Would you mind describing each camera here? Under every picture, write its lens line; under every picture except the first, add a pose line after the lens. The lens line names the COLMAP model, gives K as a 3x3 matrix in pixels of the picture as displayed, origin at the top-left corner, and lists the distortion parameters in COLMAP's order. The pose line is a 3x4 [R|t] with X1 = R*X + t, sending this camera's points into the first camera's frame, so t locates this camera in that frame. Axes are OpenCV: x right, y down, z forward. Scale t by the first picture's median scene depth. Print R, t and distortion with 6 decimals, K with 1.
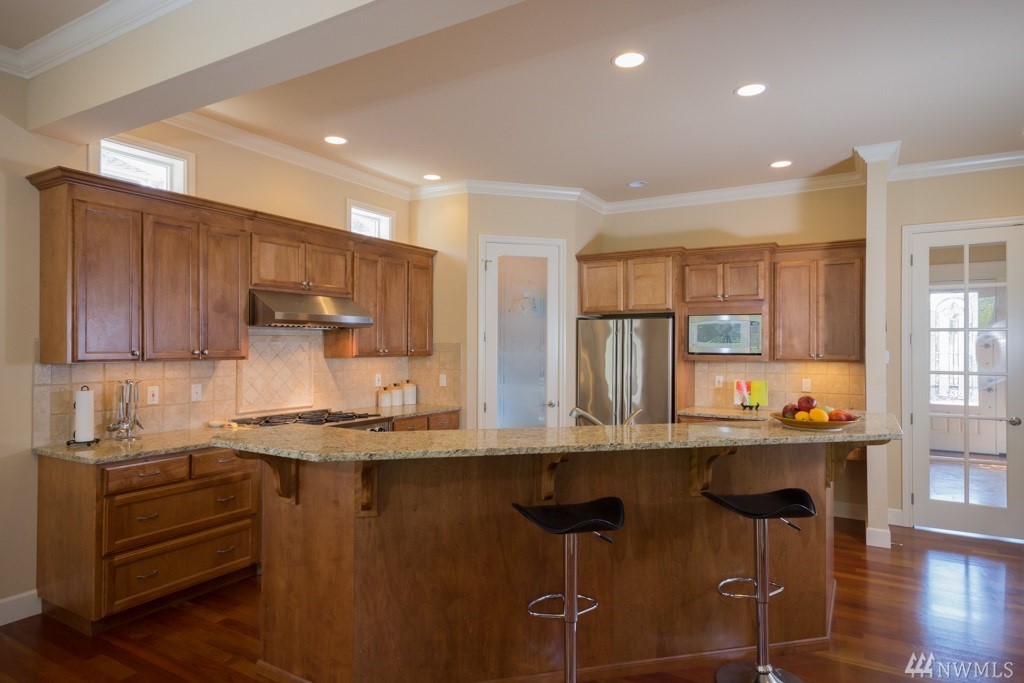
lens RADIAL K [[596.3, 0, 512.0], [0, 596.3, 341.5], [0, 0, 1]] dist [0.052024, 0.000368]
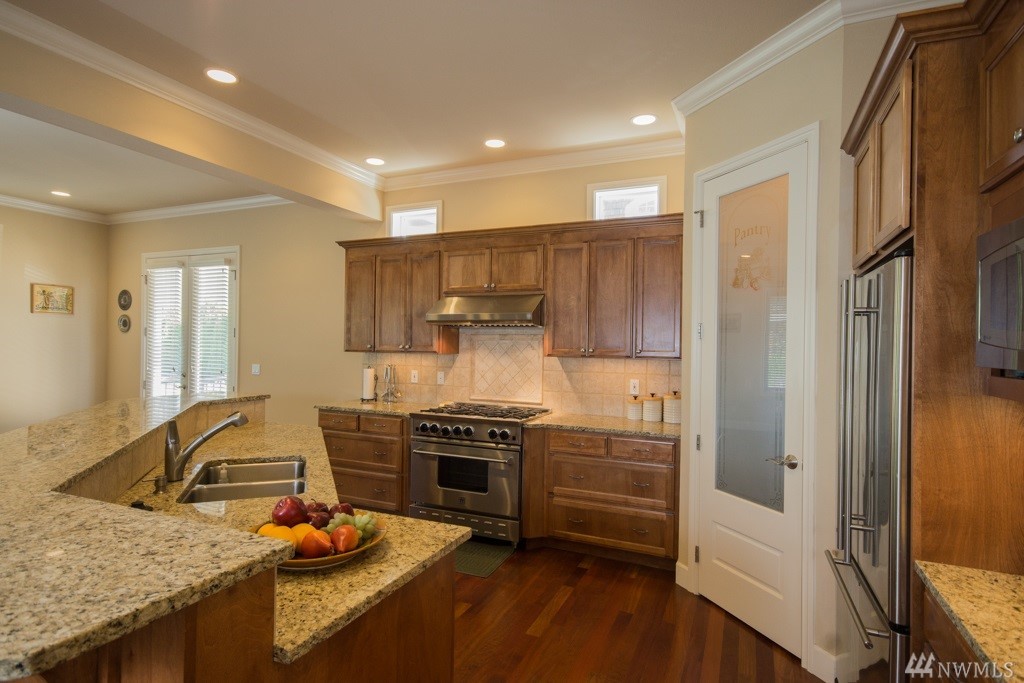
lens RADIAL K [[538.5, 0, 512.0], [0, 538.5, 341.5], [0, 0, 1]] dist [-0.000969, 0.000016]
pose [[0.124567, -0.008923, -0.992171, 0.618239], [-0.008412, 0.999914, -0.010049, 0.013039], [0.992176, 0.009598, 0.124481, 0.912377]]
